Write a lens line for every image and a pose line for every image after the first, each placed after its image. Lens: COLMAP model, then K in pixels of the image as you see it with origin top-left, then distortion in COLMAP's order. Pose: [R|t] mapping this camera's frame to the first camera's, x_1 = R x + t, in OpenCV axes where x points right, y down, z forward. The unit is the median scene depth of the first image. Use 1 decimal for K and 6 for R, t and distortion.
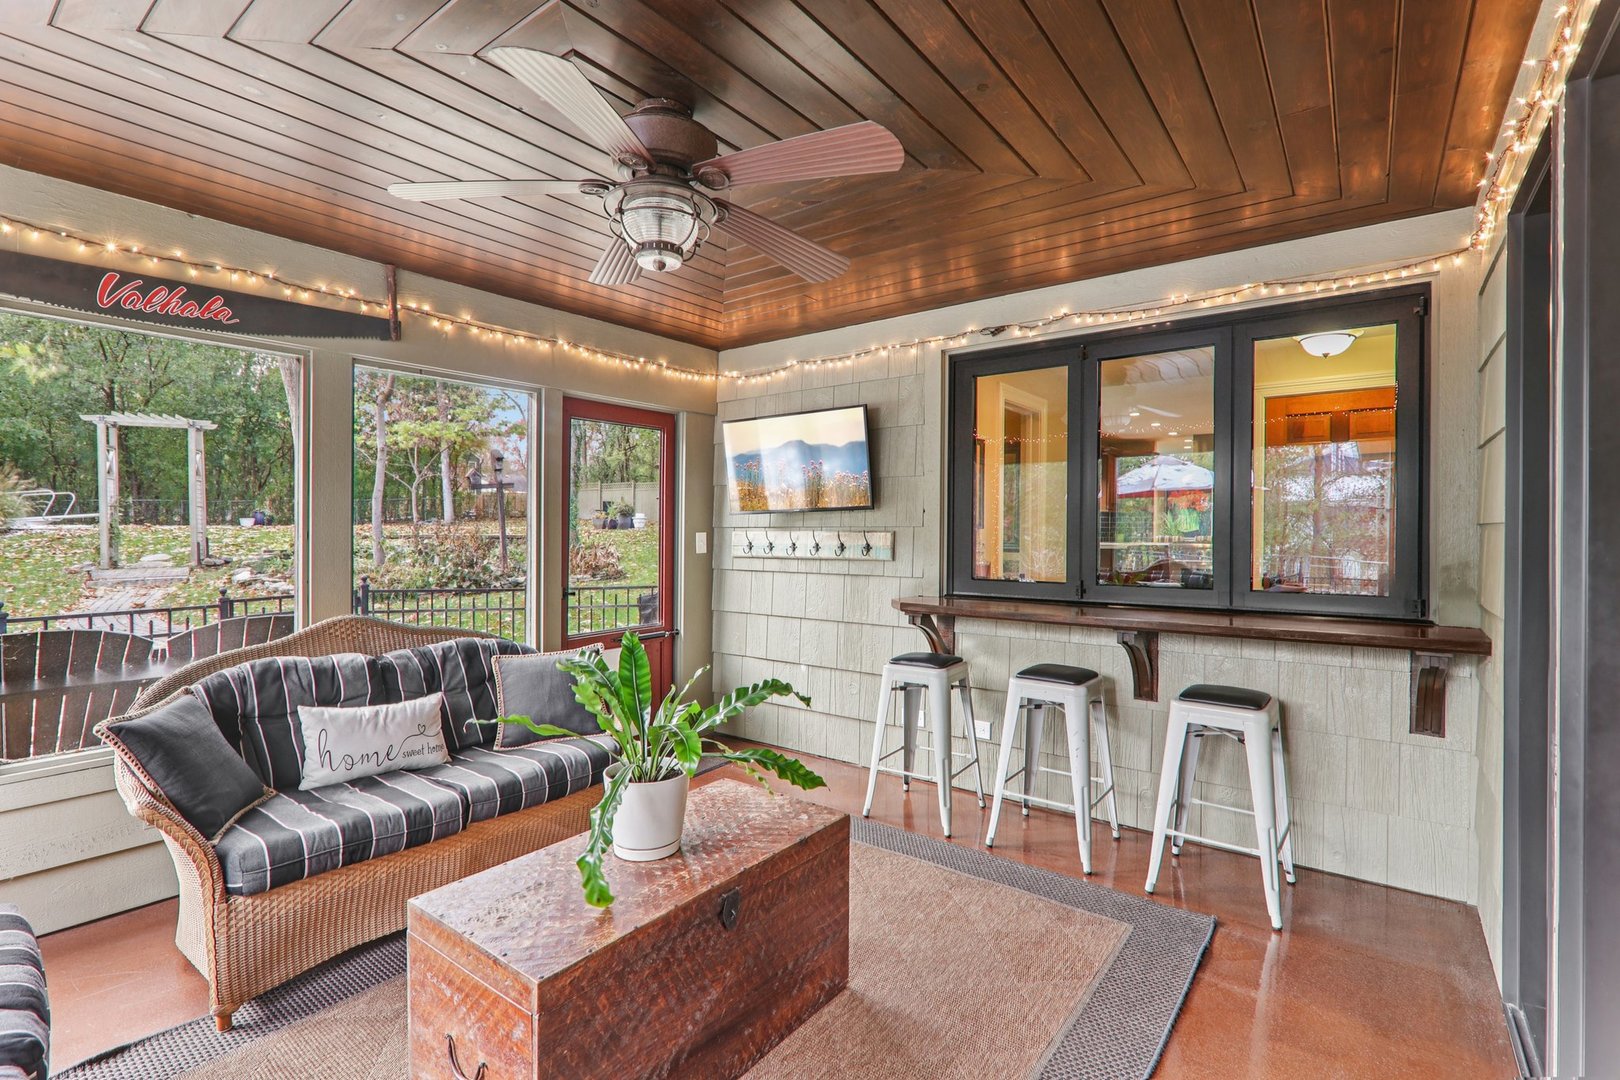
lens RADIAL K [[753.0, 0, 808.7], [0, 753.0, 533.2], [0, 0, 1]] dist [-0.000978, -0.000119]
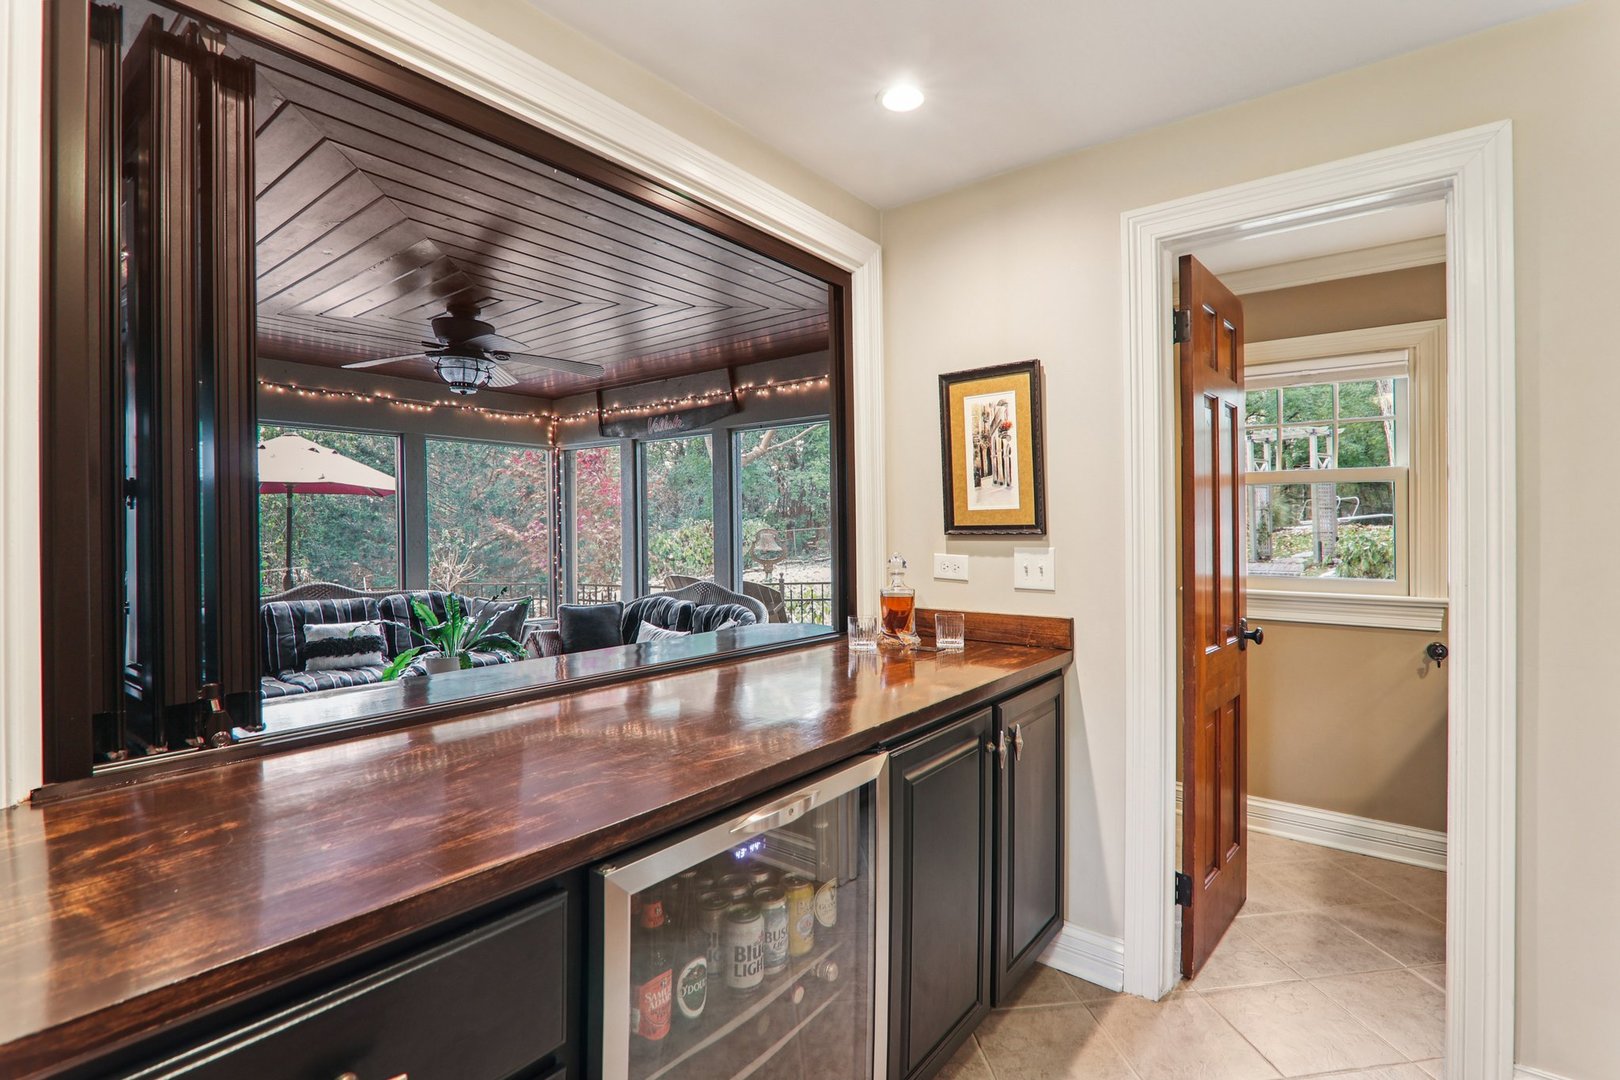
lens RADIAL K [[753.0, 0, 809.9], [0, 753.0, 530.3], [0, 0, 1]] dist [-0.000978, -0.000119]
pose [[-0.024314, 0.005101, -0.999691, 0.962010], [-0.006985, 0.999962, 0.005272, -0.019479], [0.999680, 0.007111, -0.024277, 1.128930]]
